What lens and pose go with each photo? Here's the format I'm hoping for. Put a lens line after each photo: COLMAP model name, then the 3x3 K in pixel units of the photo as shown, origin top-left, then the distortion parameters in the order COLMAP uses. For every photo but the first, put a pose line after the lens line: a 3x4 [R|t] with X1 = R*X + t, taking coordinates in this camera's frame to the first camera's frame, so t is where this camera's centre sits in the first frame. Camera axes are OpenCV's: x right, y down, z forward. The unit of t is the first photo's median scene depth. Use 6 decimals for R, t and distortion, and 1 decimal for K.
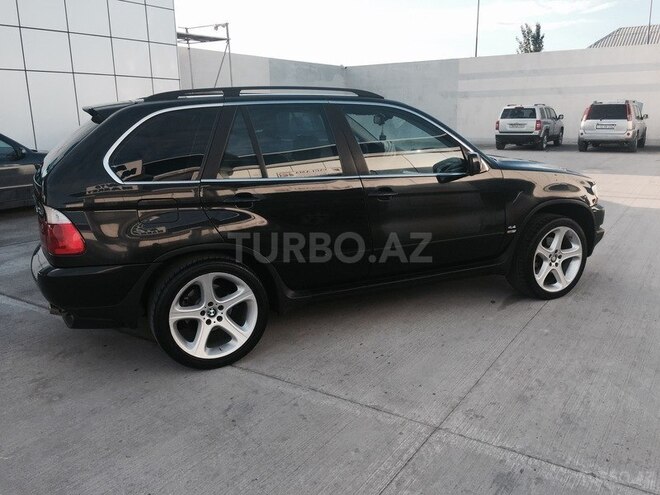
lens RADIAL K [[563.2, 0, 330.0], [0, 563.2, 247.5], [0, 0, 1]] dist [0.095266, -0.133894]
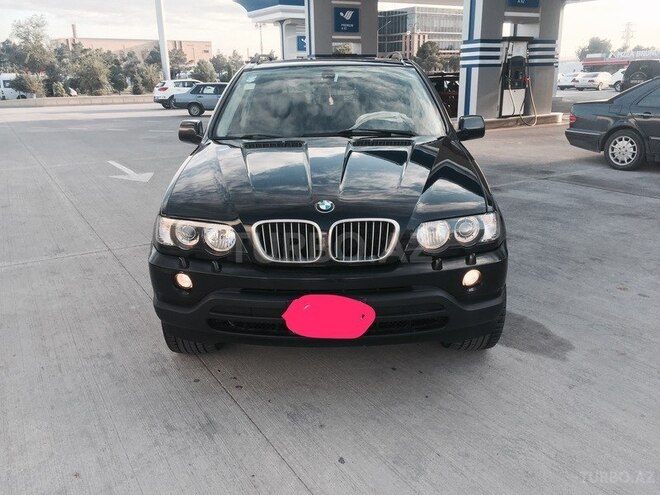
lens RADIAL K [[563.2, 0, 333.1], [0, 563.2, 251.5], [0, 0, 1]] dist [0.098721, -0.136499]
pose [[-0.428669, 0.288464, -0.856172, 1.192182], [-0.181350, 0.900897, 0.394332, -0.448761], [0.885073, 0.324305, -0.333873, 1.824716]]
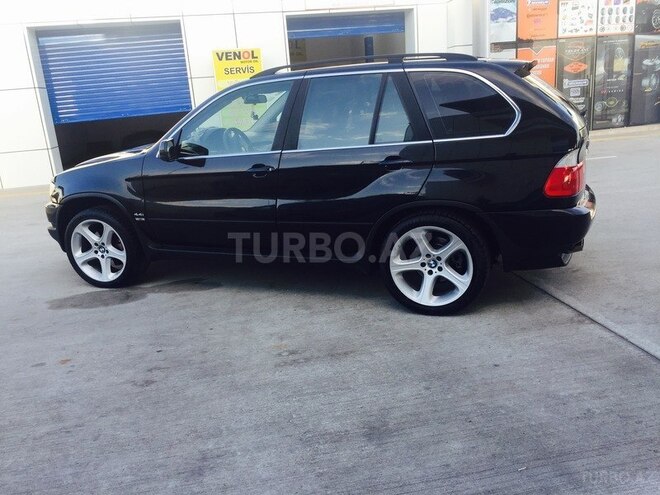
lens RADIAL K [[563.2, 0, 330.0], [0, 563.2, 247.5], [0, 0, 1]] dist [0.095266, -0.133894]
pose [[-0.682362, -0.134575, 0.718521, -1.027833], [0.247274, 0.882477, 0.400113, -0.486297], [-0.687923, 0.450693, -0.568891, 2.141194]]
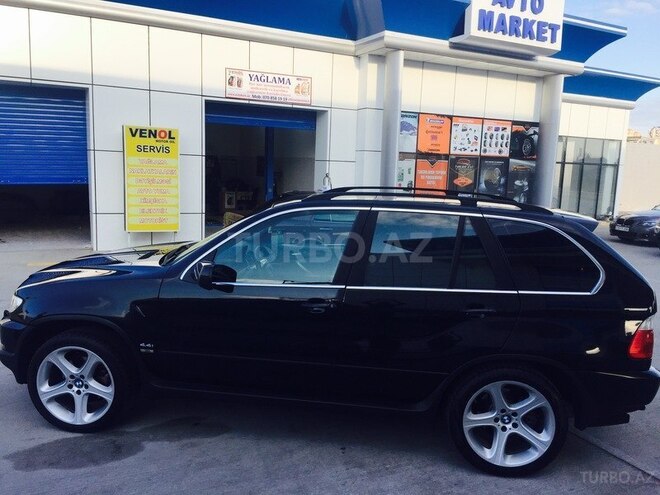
lens RADIAL K [[563.2, 0, 330.0], [0, 563.2, 247.5], [0, 0, 1]] dist [0.095266, -0.133894]
pose [[-0.851105, -0.098338, 0.515703, -0.623649], [0.092836, 0.938629, 0.332199, -0.632777], [-0.516722, 0.330612, -0.789743, 2.271667]]
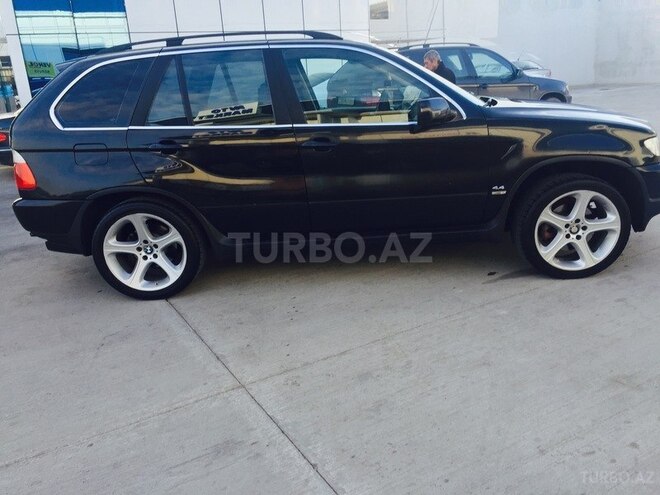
lens RADIAL K [[563.2, 0, 330.0], [0, 563.2, 247.5], [0, 0, 1]] dist [0.095266, -0.133894]
pose [[0.900248, 0.101779, -0.423314, 0.574003], [-0.059617, 0.991951, 0.111713, -0.034071], [0.431277, -0.075333, 0.899069, 0.154572]]
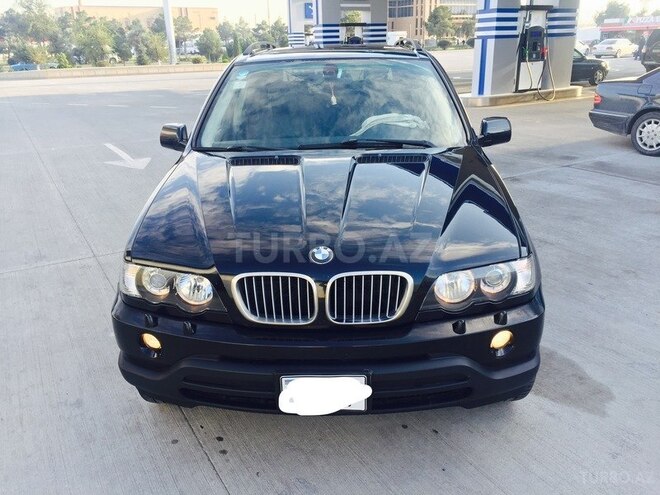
lens RADIAL K [[563.2, 0, 330.0], [0, 563.2, 247.5], [0, 0, 1]] dist [0.095266, -0.133894]
pose [[-0.446773, 0.327815, -0.832425, 1.050626], [-0.174377, 0.880697, 0.440415, -0.480208], [0.877489, 0.341921, -0.336308, 1.760988]]
